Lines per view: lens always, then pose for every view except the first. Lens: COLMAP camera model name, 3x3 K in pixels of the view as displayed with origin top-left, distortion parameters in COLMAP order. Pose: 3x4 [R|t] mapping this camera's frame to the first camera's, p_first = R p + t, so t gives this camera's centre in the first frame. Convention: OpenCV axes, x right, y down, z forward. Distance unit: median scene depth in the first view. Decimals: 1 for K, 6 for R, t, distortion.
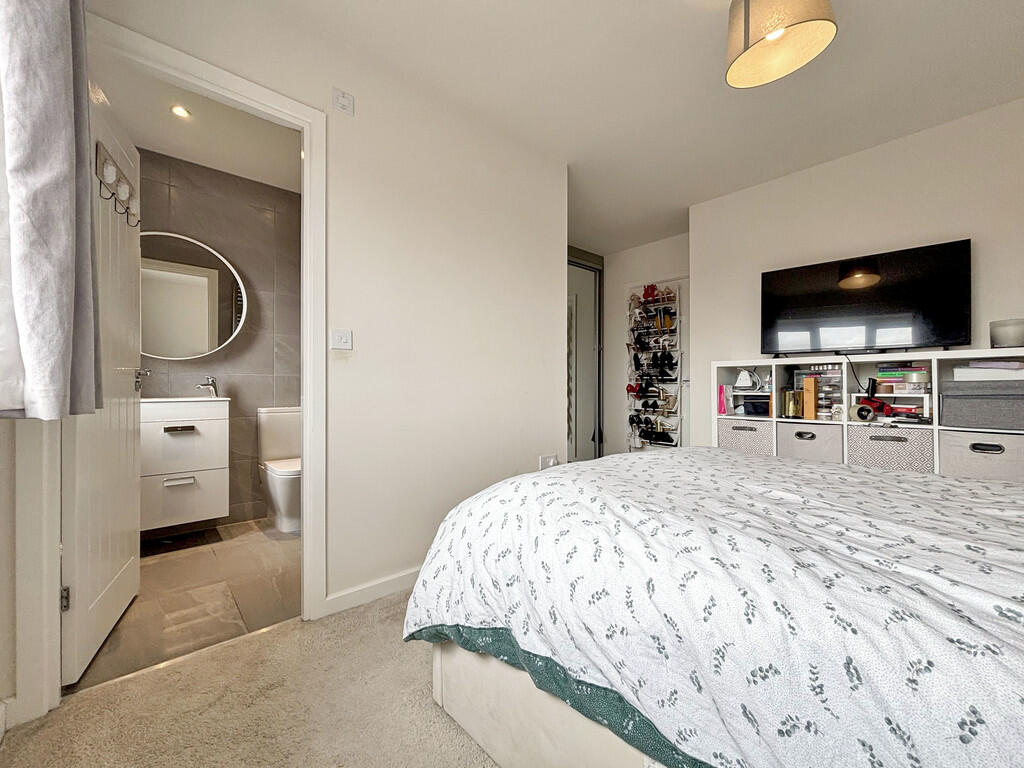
lens RADIAL K [[412.7, 0, 507.8], [0, 412.7, 387.2], [0, 0, 1]] dist [0.000353, -0.000217]
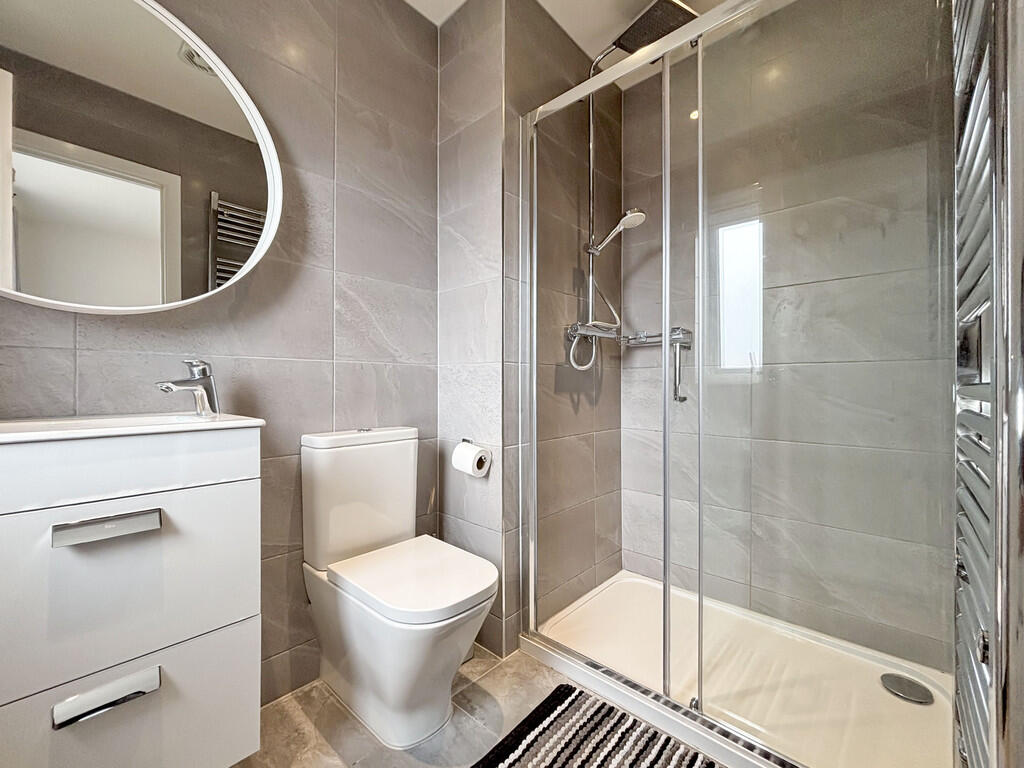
lens RADIAL K [[412.7, 0, 517.6], [0, 412.7, 380.2], [0, 0, 1]] dist [0.000353, -0.000217]
pose [[0.992826, -0.001591, 0.119556, -0.446040], [0.002684, 0.999956, -0.008977, -0.003099], [-0.119536, 0.009233, 0.992787, 0.553645]]
